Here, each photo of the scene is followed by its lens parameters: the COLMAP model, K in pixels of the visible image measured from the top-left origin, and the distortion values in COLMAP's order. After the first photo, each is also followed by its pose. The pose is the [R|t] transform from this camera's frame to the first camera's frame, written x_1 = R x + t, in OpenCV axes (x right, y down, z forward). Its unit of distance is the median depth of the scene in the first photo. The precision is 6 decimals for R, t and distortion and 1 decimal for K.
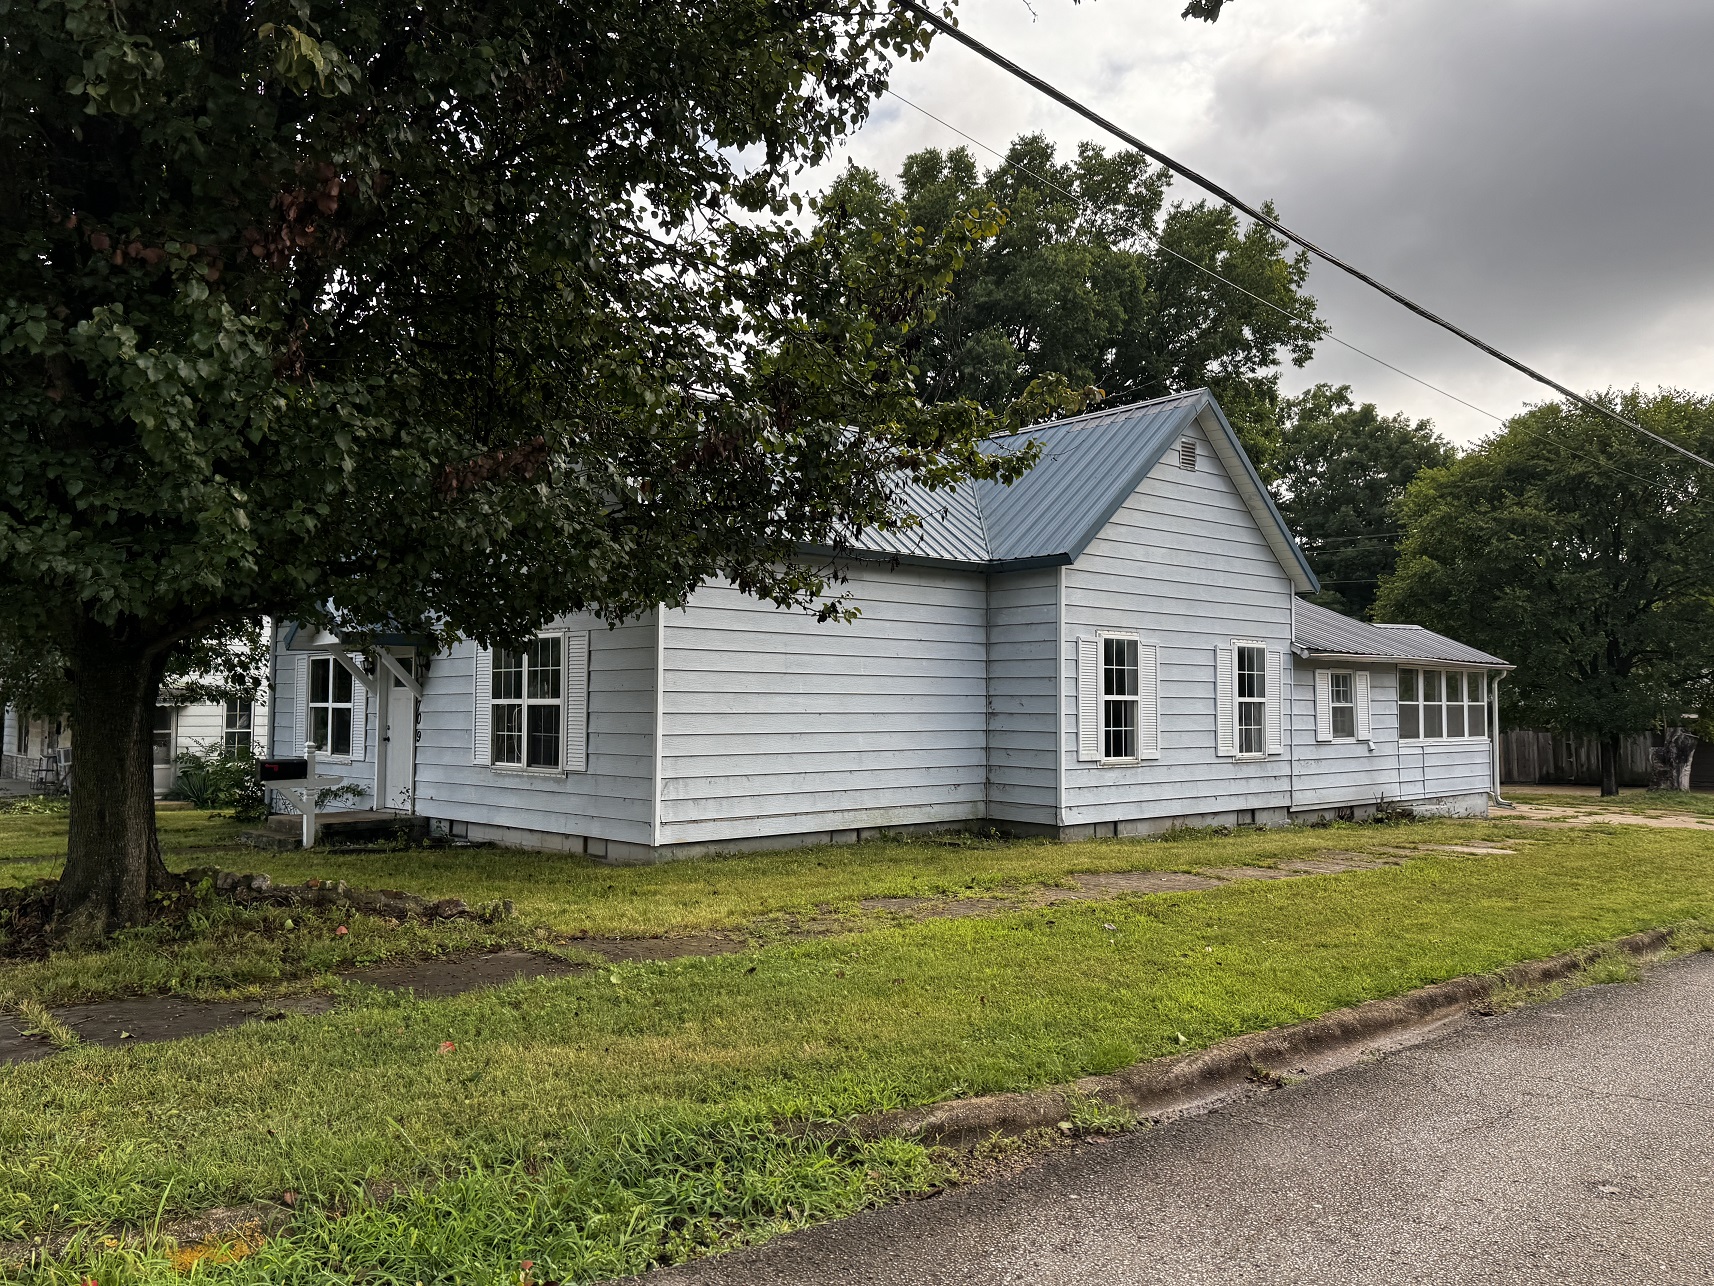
lens RADIAL K [[1301.7, 0, 844.1], [0, 1301.7, 675.7], [0, 0, 1]] dist [0.064487, -0.001823]
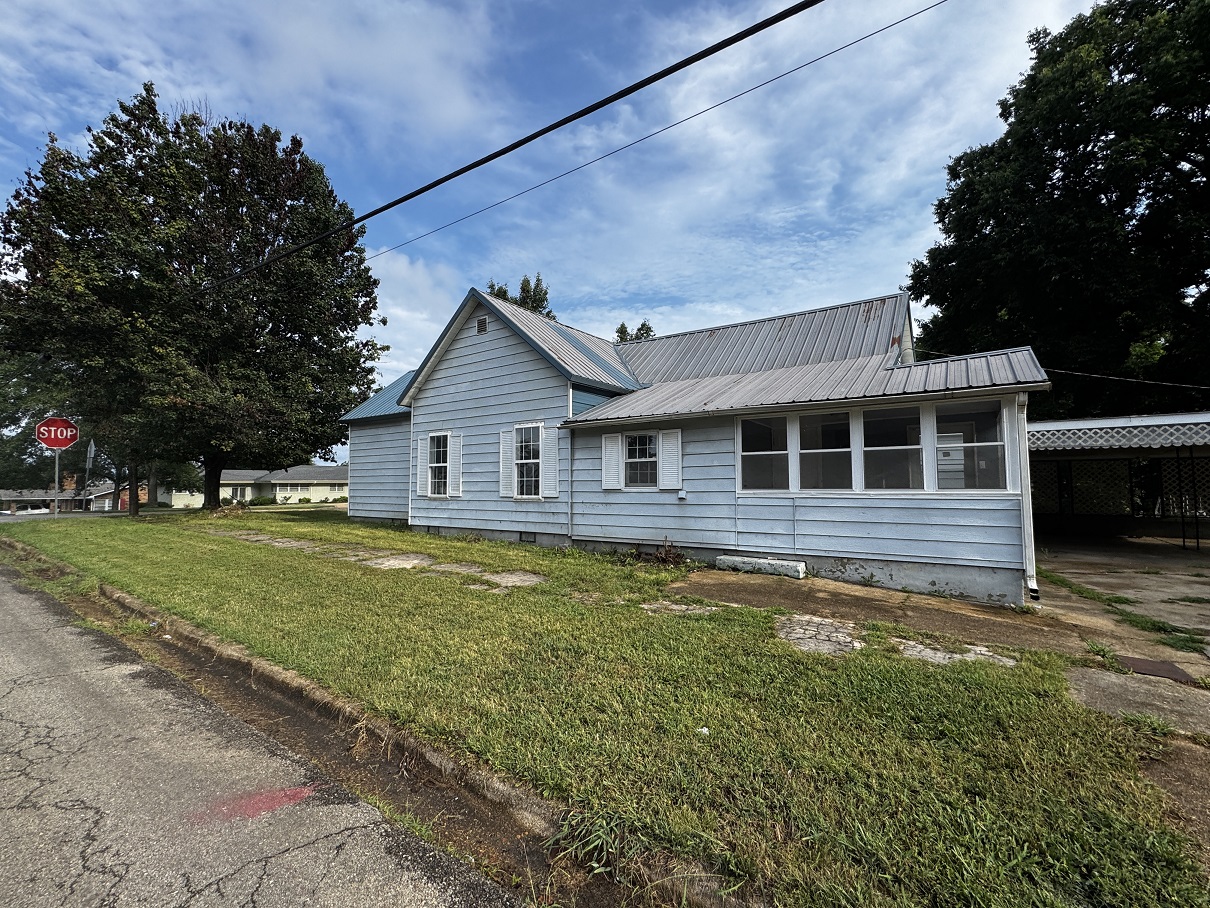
lens RADIAL K [[529.9, 0, 606.8], [0, 529.9, 451.8], [0, 0, 1]] dist [0.001339, -0.000865]
pose [[0.215184, -0.055603, -0.974989, 0.958077], [0.038477, 0.998085, -0.048428, 0.041860], [0.975815, -0.027094, 0.216912, 0.972379]]
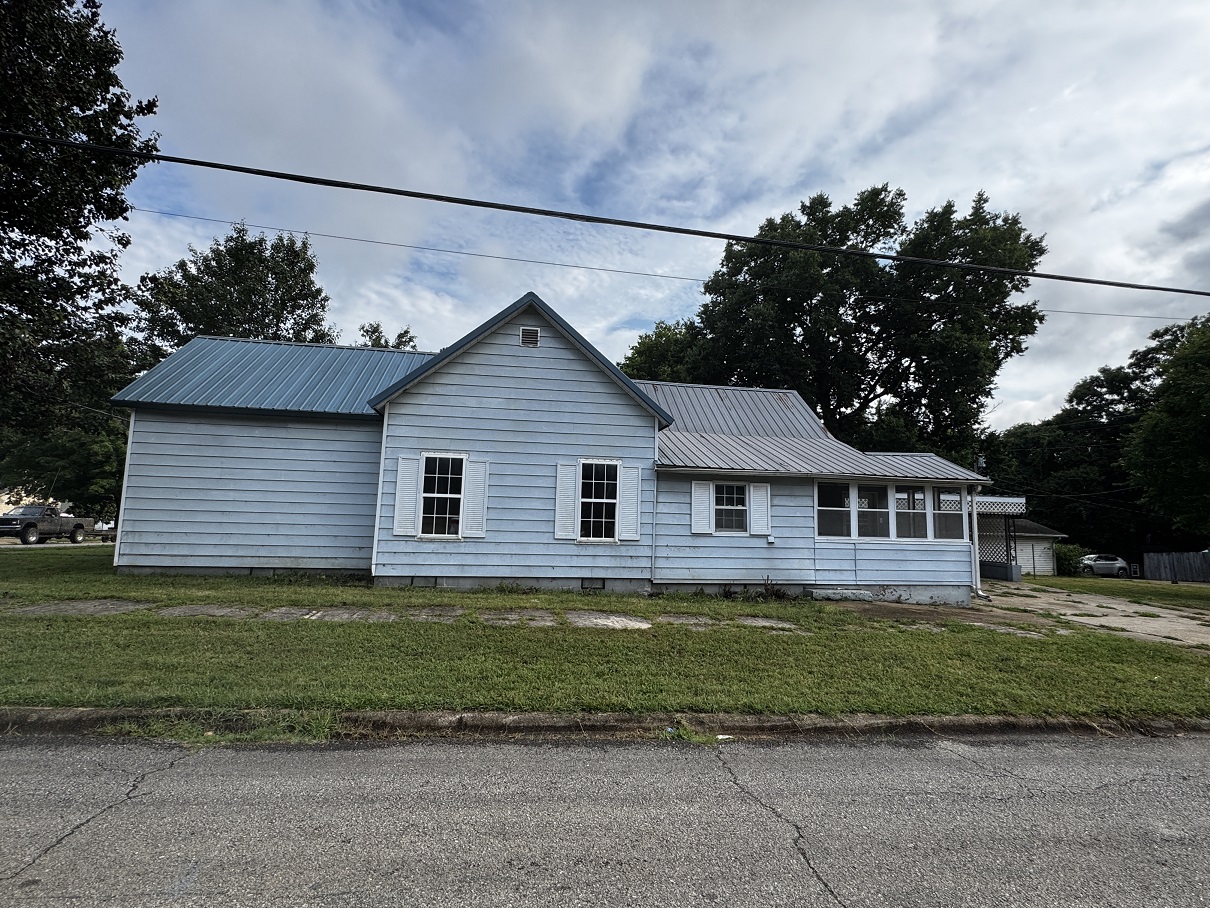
lens RADIAL K [[565.0, 0, 606.9], [0, 565.0, 452.8], [0, 0, 1]] dist [0.002976, 0.000017]
pose [[0.831827, -0.038776, -0.553679, 0.672339], [-0.010718, 0.996248, -0.085873, 0.019715], [0.554932, 0.077366, 0.828291, 0.499203]]
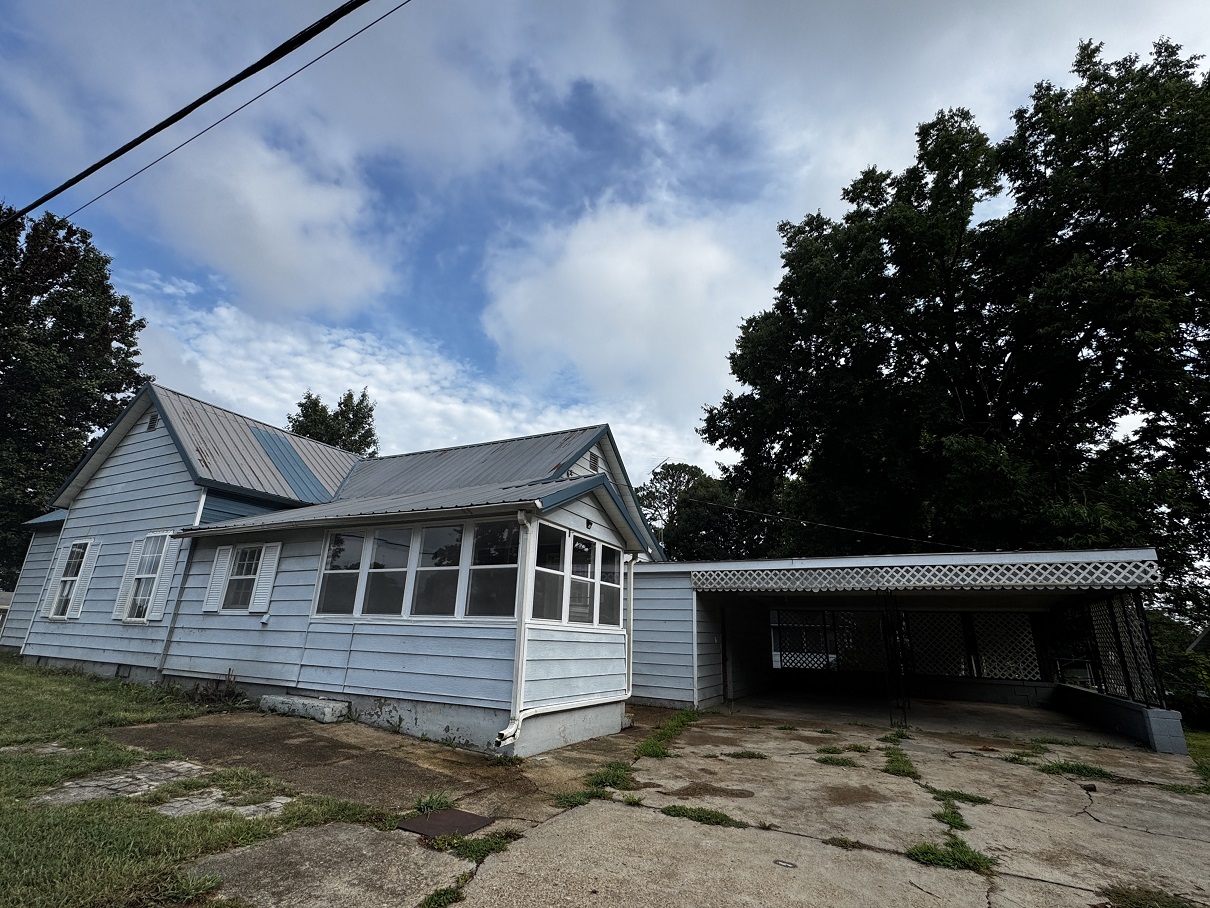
lens RADIAL K [[565.0, 0, 610.9], [0, 565.0, 455.7], [0, 0, 1]] dist [0.002976, 0.000017]
pose [[0.343809, -0.269555, -0.899519, 1.031325], [-0.000851, 0.957825, -0.287352, 0.066511], [0.939039, 0.099560, 0.329079, 1.259641]]
